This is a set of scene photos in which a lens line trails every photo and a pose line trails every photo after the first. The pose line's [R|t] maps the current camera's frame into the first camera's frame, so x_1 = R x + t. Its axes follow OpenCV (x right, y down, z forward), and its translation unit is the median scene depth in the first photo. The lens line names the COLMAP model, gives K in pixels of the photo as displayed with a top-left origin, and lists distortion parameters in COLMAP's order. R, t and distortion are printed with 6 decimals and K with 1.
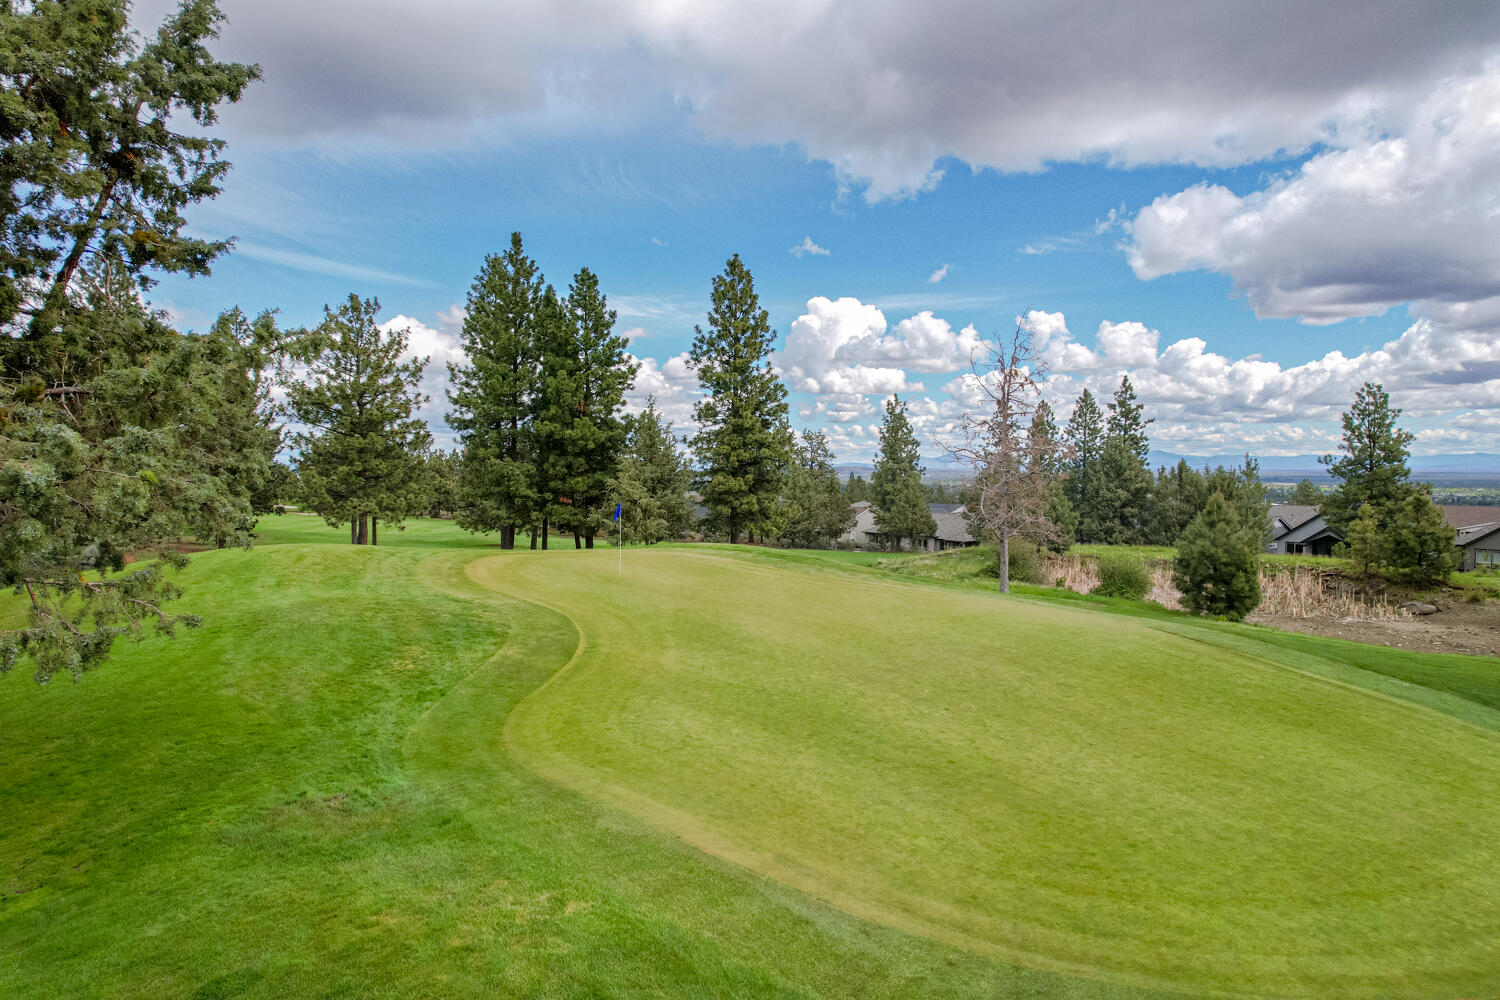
lens RADIAL K [[951.4, 0, 760.2], [0, 951.4, 502.7], [0, 0, 1]] dist [-0.076985, 0.073427]
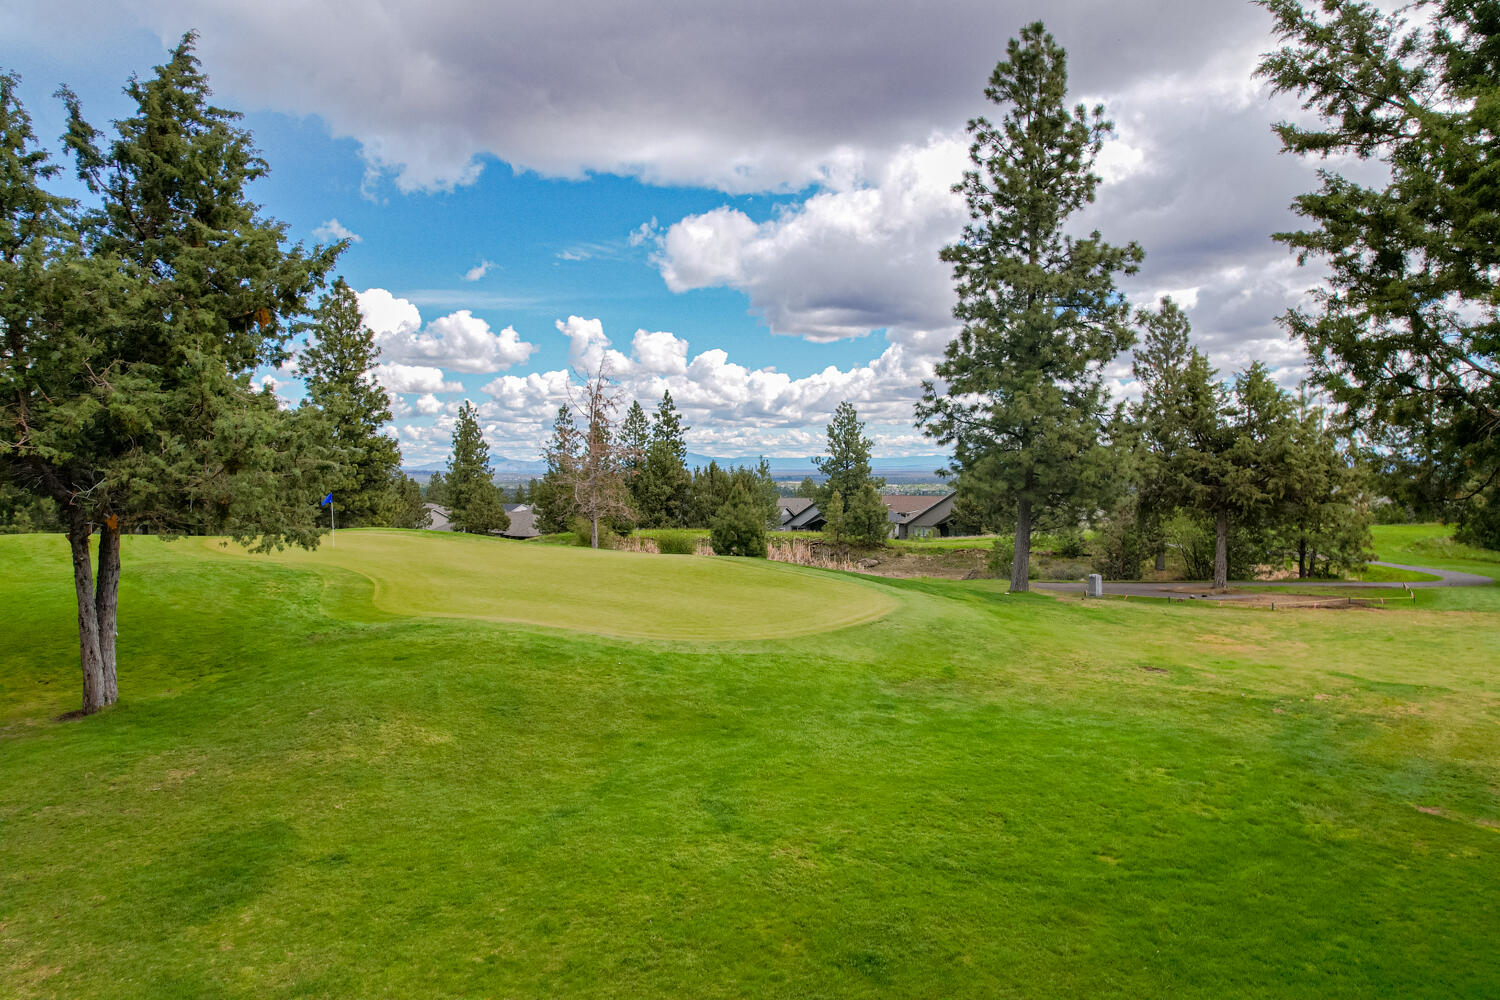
lens RADIAL K [[951.4, 0, 760.2], [0, 951.4, 502.7], [0, 0, 1]] dist [-0.076985, 0.073427]
pose [[0.889799, -0.020360, 0.455899, -0.060650], [0.021414, 0.999767, 0.002854, 0.006513], [-0.455851, 0.007223, 0.890027, -0.127748]]
